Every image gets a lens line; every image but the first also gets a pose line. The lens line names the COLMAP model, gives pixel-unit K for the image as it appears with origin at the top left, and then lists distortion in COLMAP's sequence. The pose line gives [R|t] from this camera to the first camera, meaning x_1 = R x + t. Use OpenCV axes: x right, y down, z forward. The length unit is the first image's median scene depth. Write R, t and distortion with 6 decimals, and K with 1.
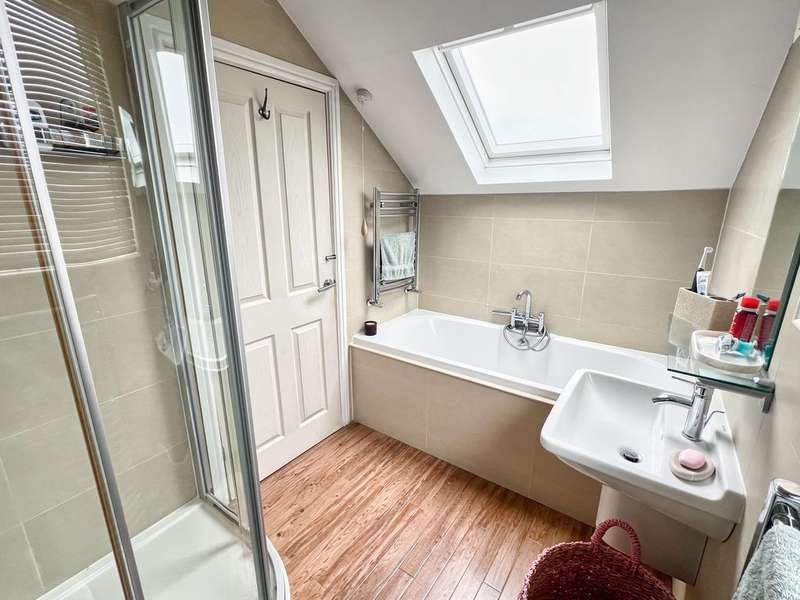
lens RADIAL K [[358.7, 0, 400.0], [0, 358.7, 300.0], [0, 0, 1]] dist [-0.001898, -0.000247]
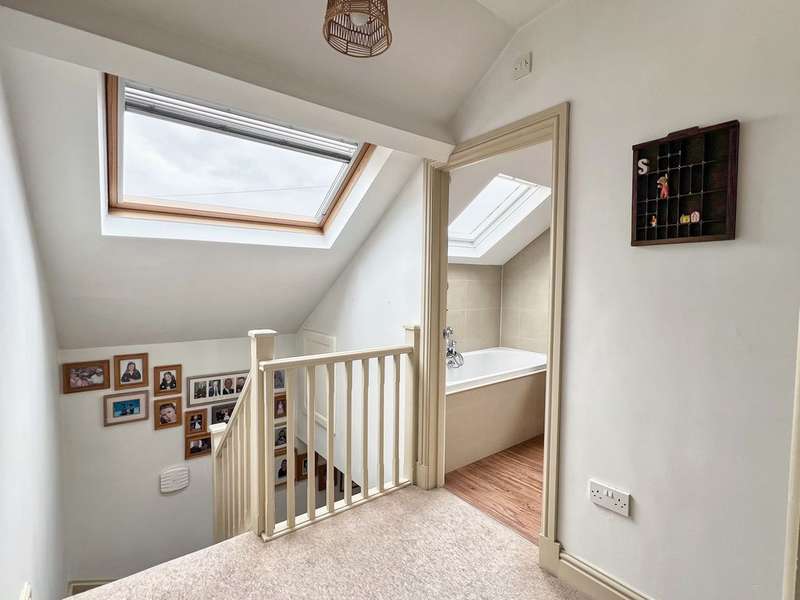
lens RADIAL K [[383.7, 0, 398.7], [0, 383.7, 301.7], [0, 0, 1]] dist [-0.000340, -0.000331]
pose [[0.286379, -0.048643, 0.956881, -1.375254], [0.223910, 0.974453, -0.017476, -0.165528], [-0.931586, 0.219260, 0.289954, 0.829541]]
